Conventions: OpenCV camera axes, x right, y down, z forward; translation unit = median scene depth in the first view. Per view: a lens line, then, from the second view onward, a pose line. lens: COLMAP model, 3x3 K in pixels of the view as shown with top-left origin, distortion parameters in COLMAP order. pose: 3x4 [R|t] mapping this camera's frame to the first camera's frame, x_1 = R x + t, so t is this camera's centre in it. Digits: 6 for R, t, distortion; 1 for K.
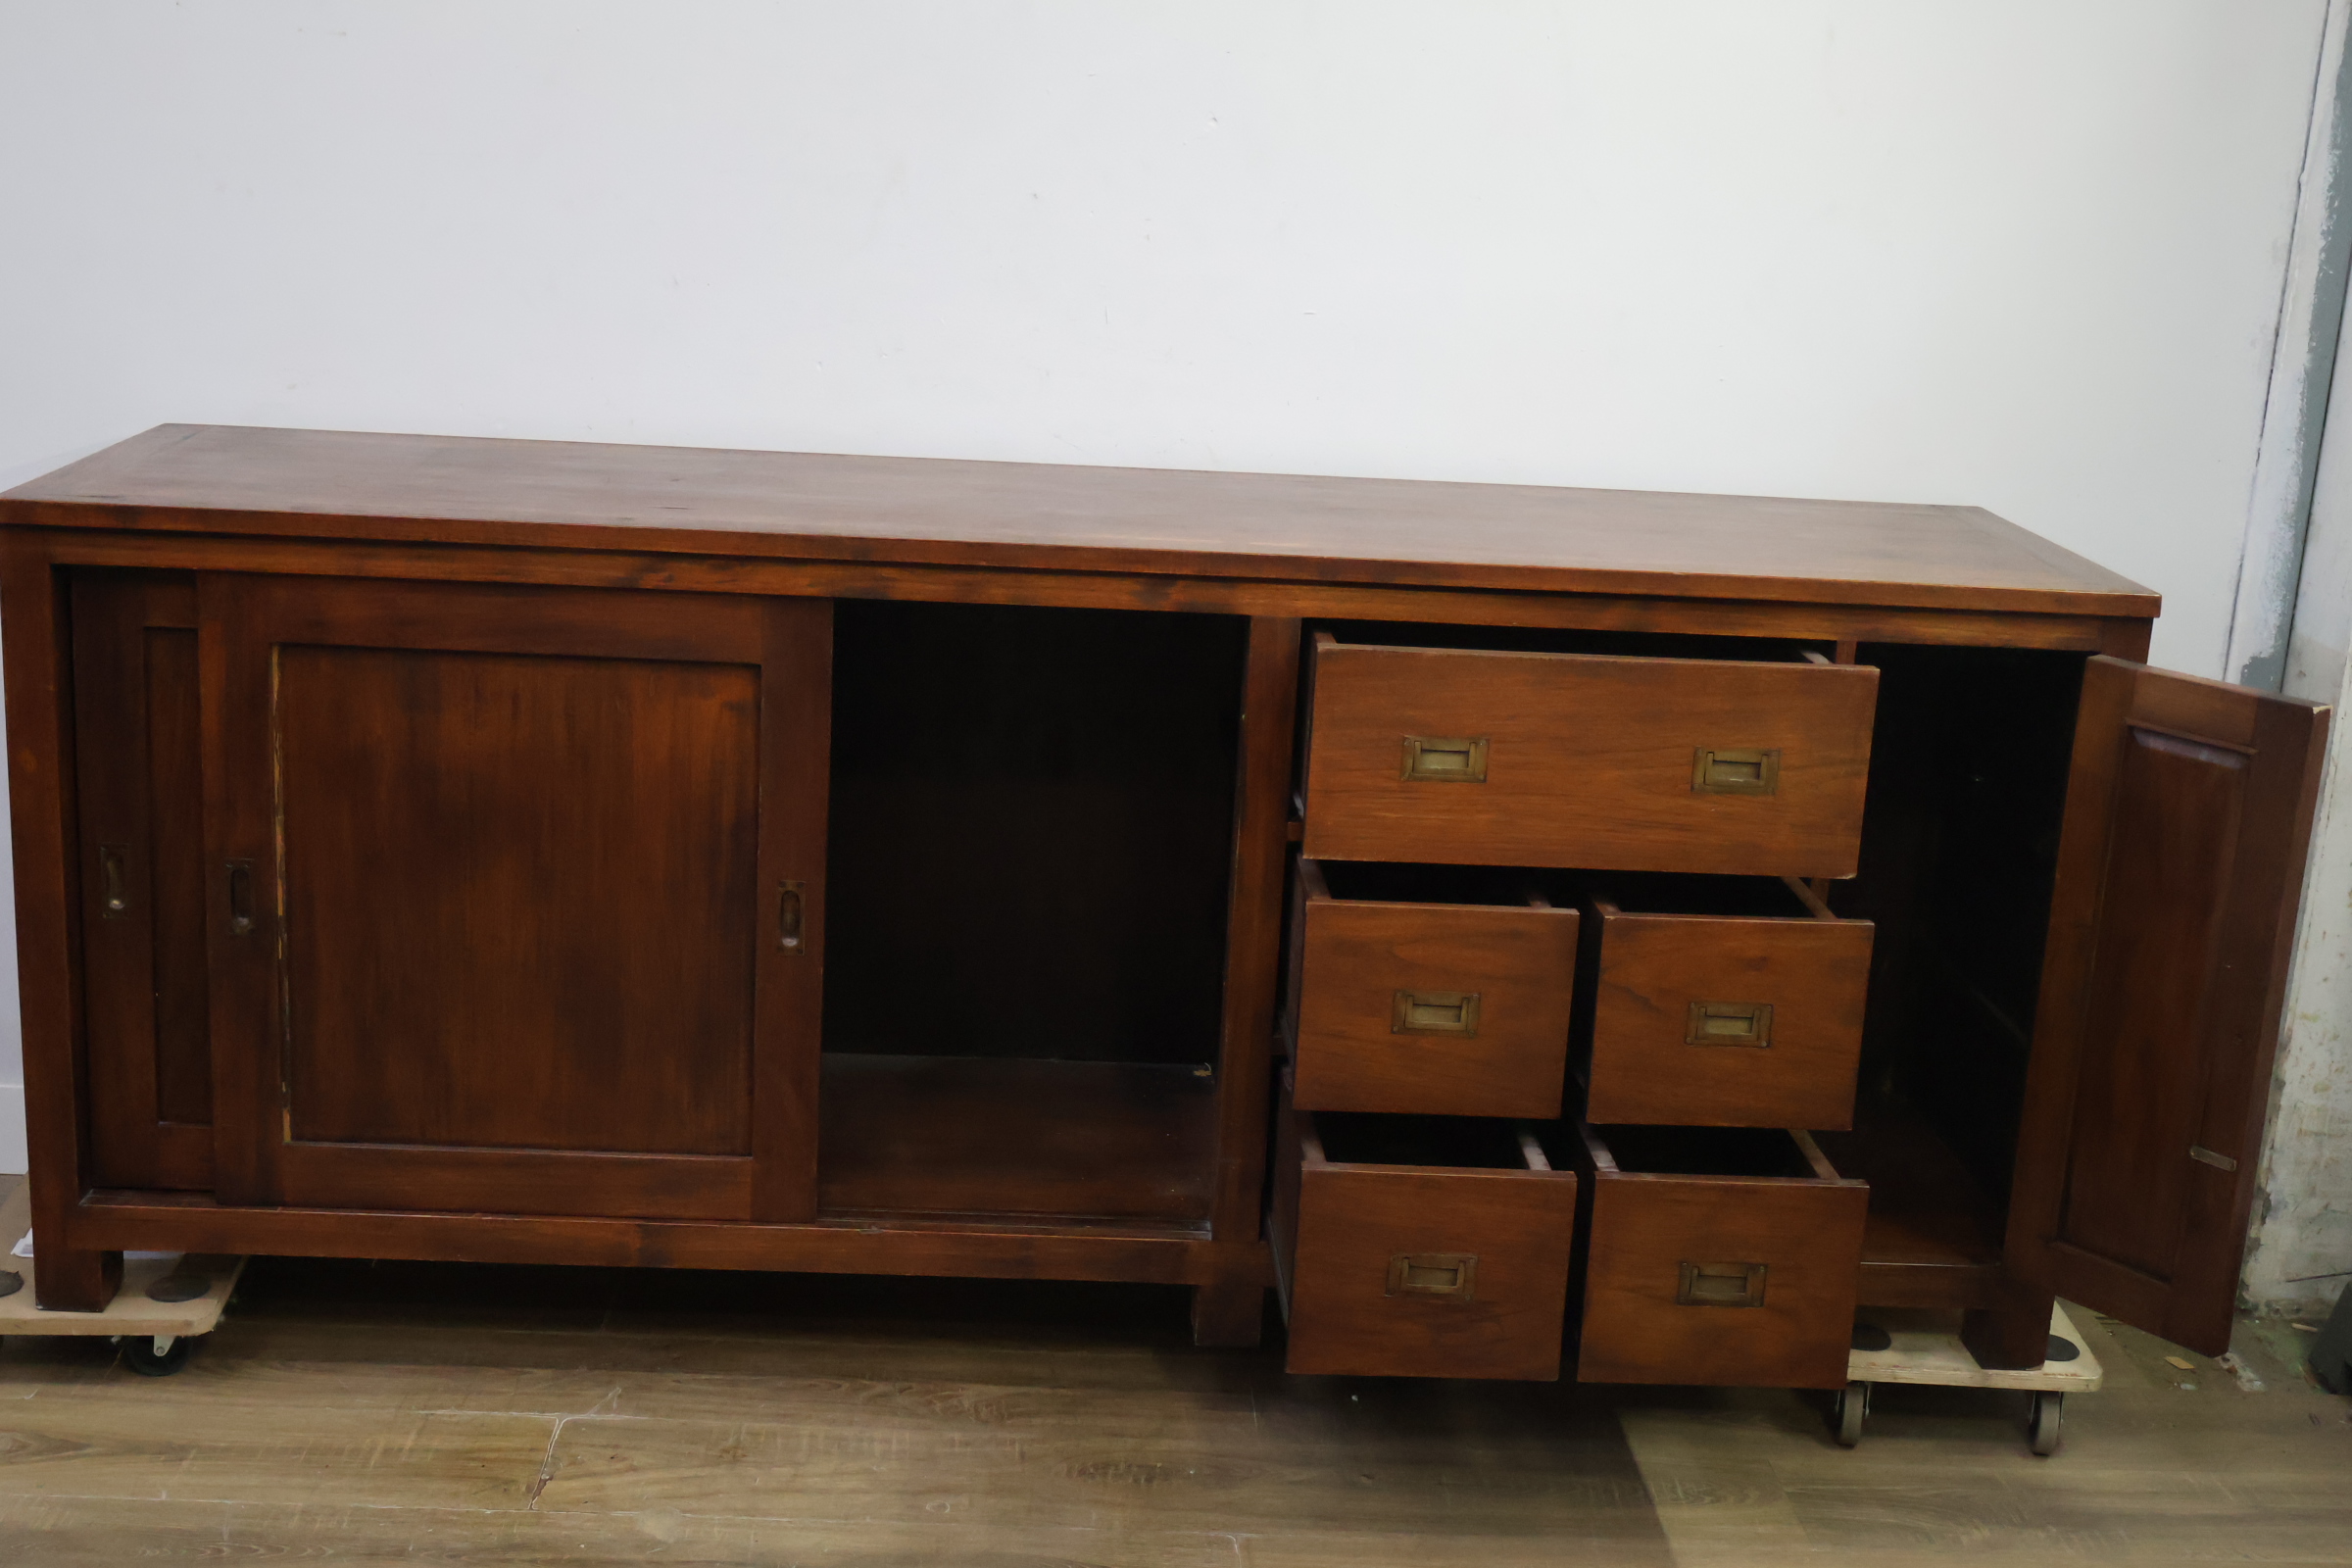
lens RADIAL K [[2808.1, 0, 1173.4], [0, 2808.1, 766.8], [0, 0, 1]] dist [-0.008101, 0.000000]
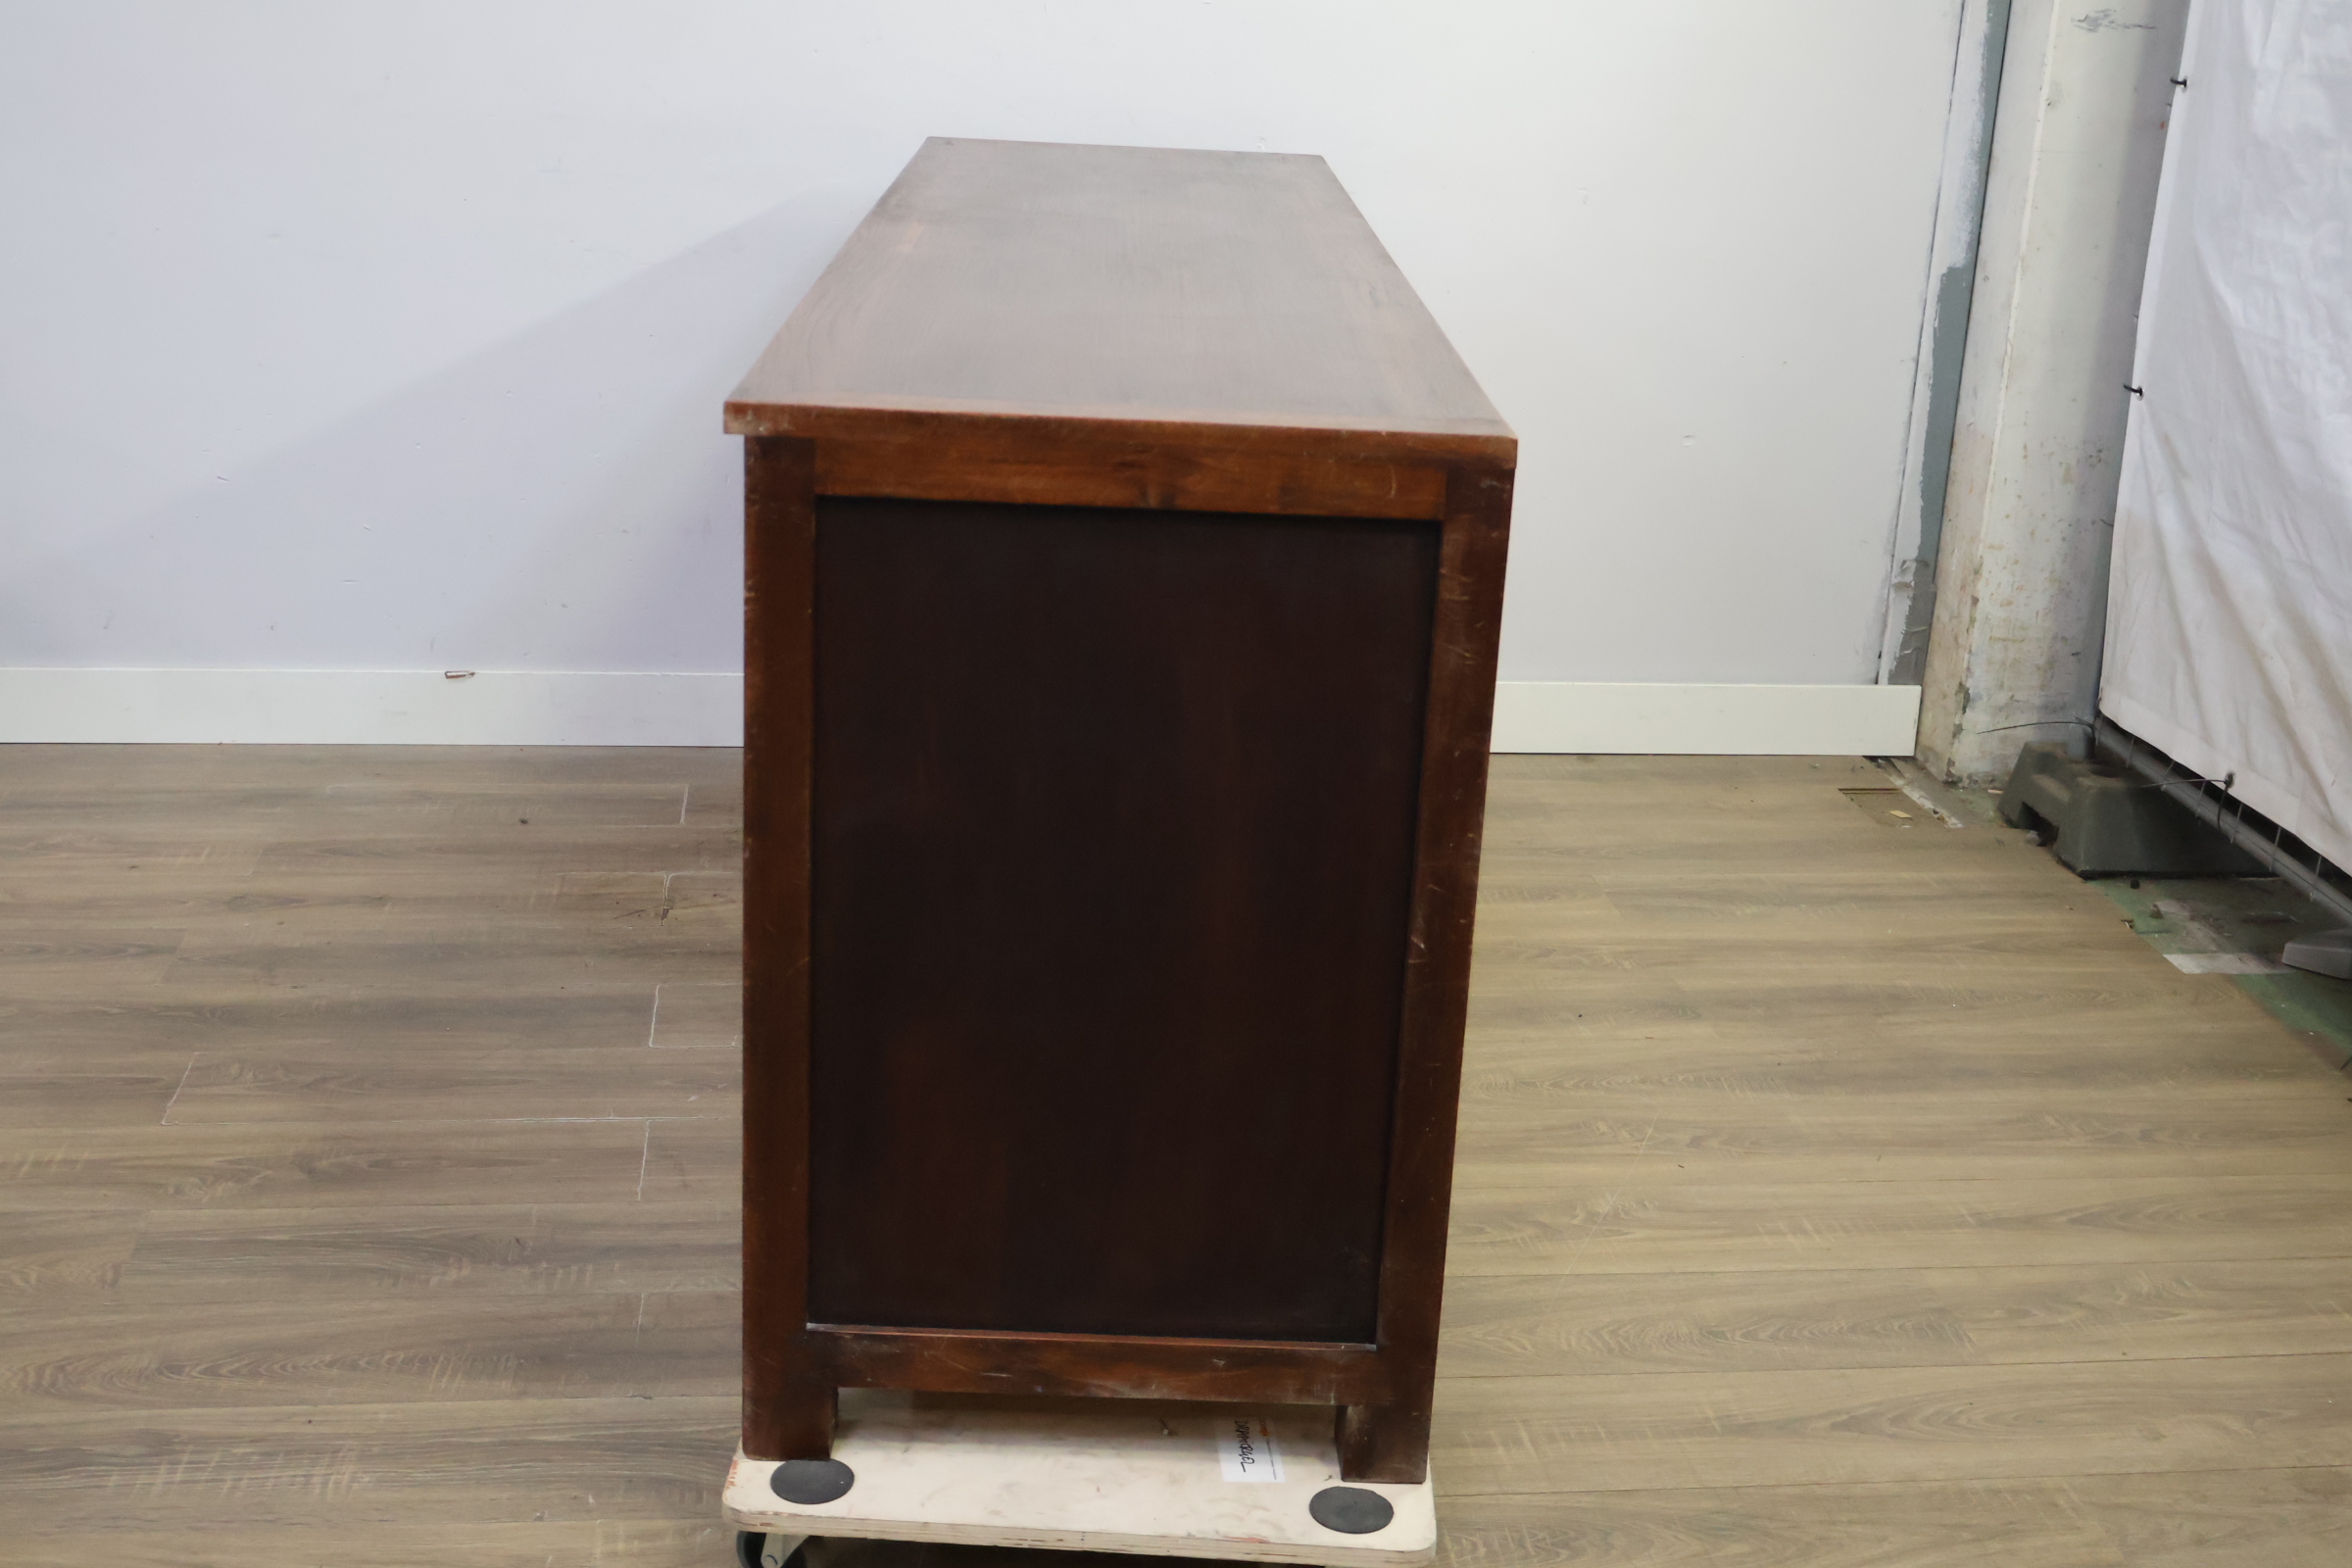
lens RADIAL K [[2808.1, 0, 1177.4], [0, 2808.1, 763.7], [0, 0, 1]] dist [-0.008101, 0.000000]
pose [[0.996494, -0.038782, 0.074138, -0.079741], [0.033692, 0.997067, 0.068719, 0.102352], [-0.076586, -0.065980, 0.994878, -0.301855]]
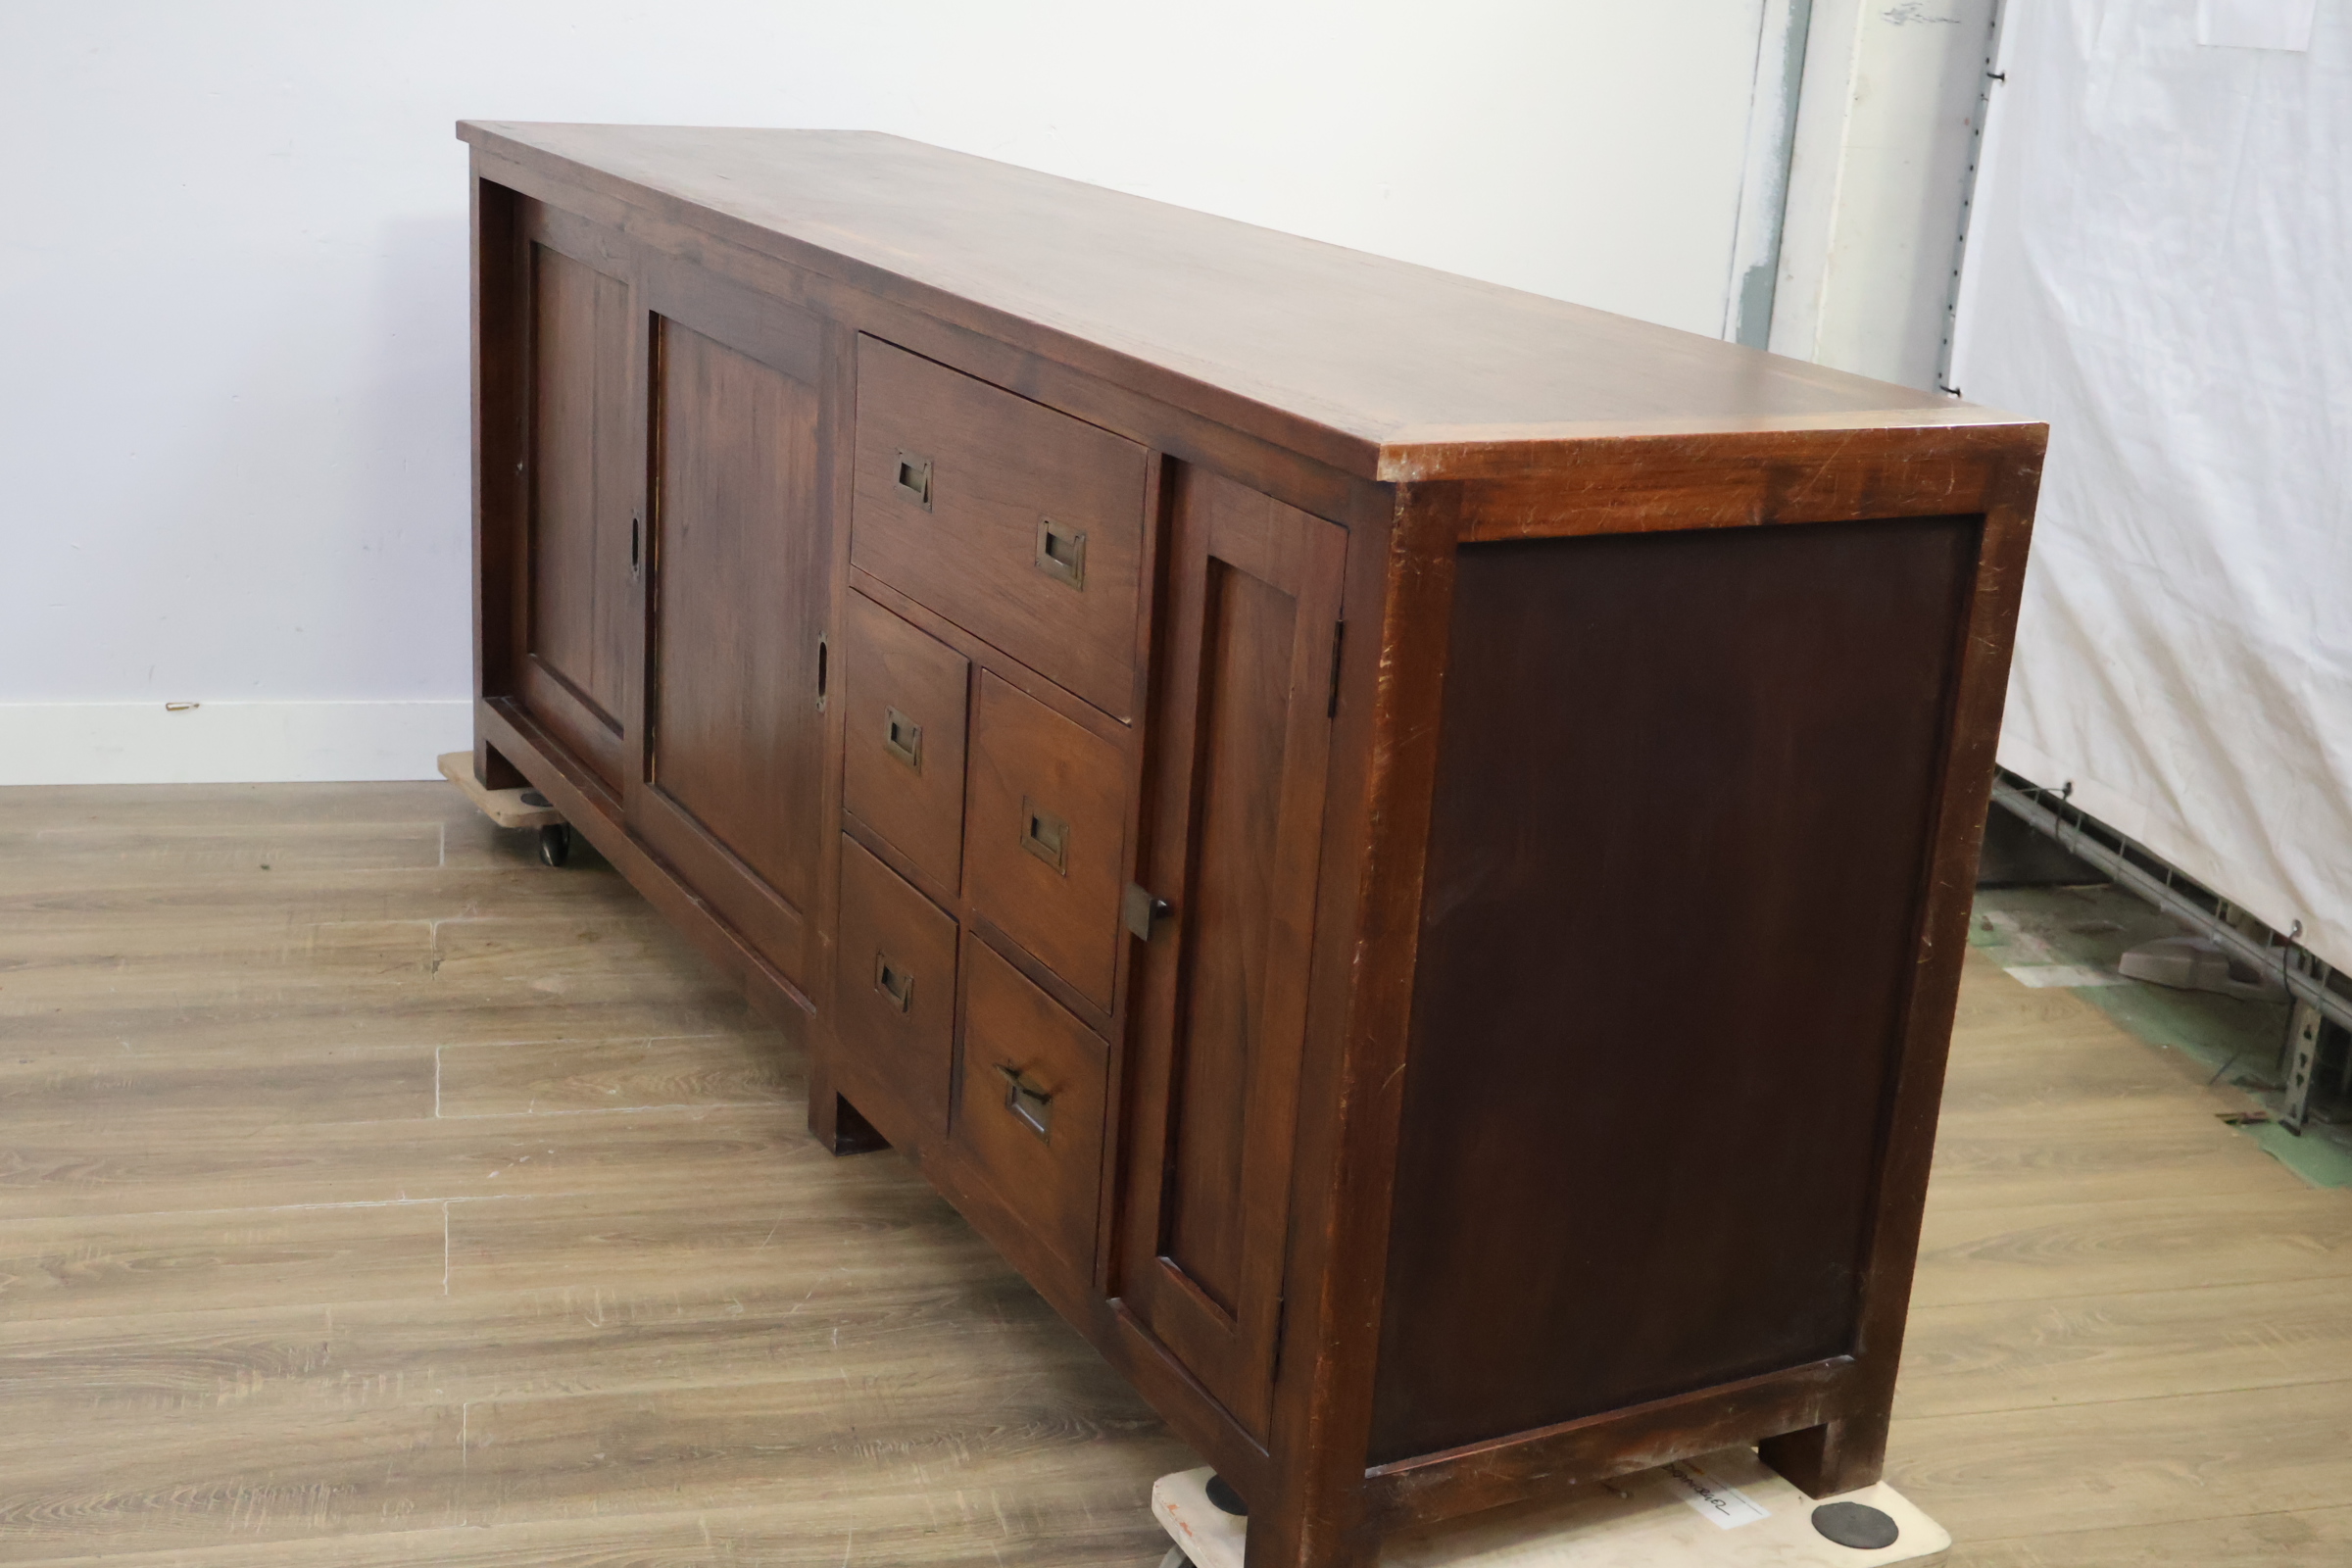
lens RADIAL K [[2808.1, 0, 1177.3], [0, 2808.1, 769.5], [0, 0, 1]] dist [-0.008101, 0.000000]
pose [[0.980159, -0.055975, 0.190147, -0.134277], [0.043021, 0.996506, 0.071591, 0.098604], [-0.193490, -0.061991, 0.979142, -0.215422]]
